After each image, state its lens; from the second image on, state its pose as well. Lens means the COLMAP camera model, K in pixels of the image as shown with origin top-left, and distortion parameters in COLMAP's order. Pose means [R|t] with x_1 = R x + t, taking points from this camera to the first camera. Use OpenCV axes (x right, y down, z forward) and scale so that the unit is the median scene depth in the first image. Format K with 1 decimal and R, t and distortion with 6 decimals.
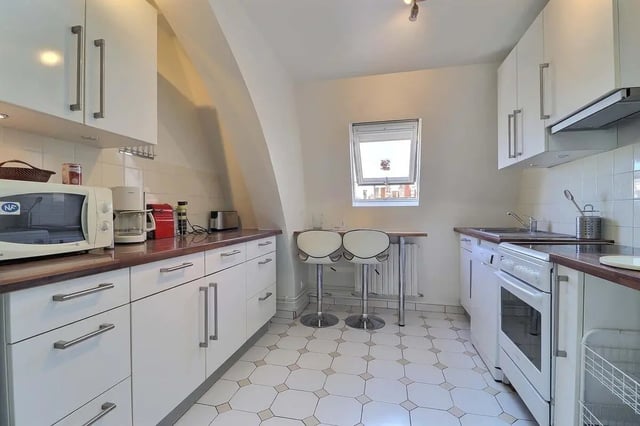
lens RADIAL K [[296.5, 0, 314.9], [0, 296.5, 213.3], [0, 0, 1]] dist [0.000543, -0.014814]
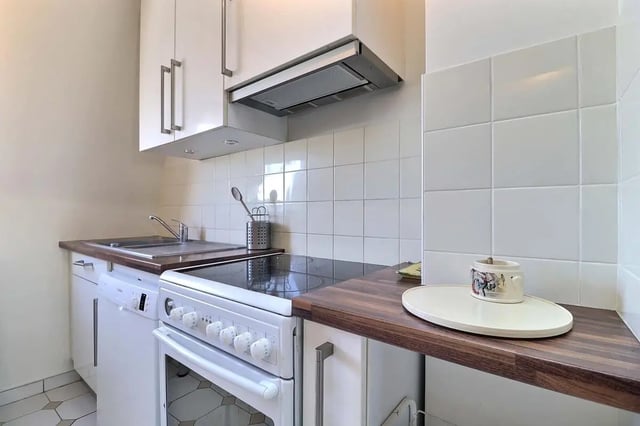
lens RADIAL K [[296.5, 0, 314.9], [0, 296.5, 213.3], [0, 0, 1]] dist [0.000543, -0.014814]
pose [[0.403326, 0.007091, 0.915029, 0.225349], [0.001754, 0.999962, -0.008523, -0.003767], [-0.915055, 0.005043, 0.403298, 0.487398]]
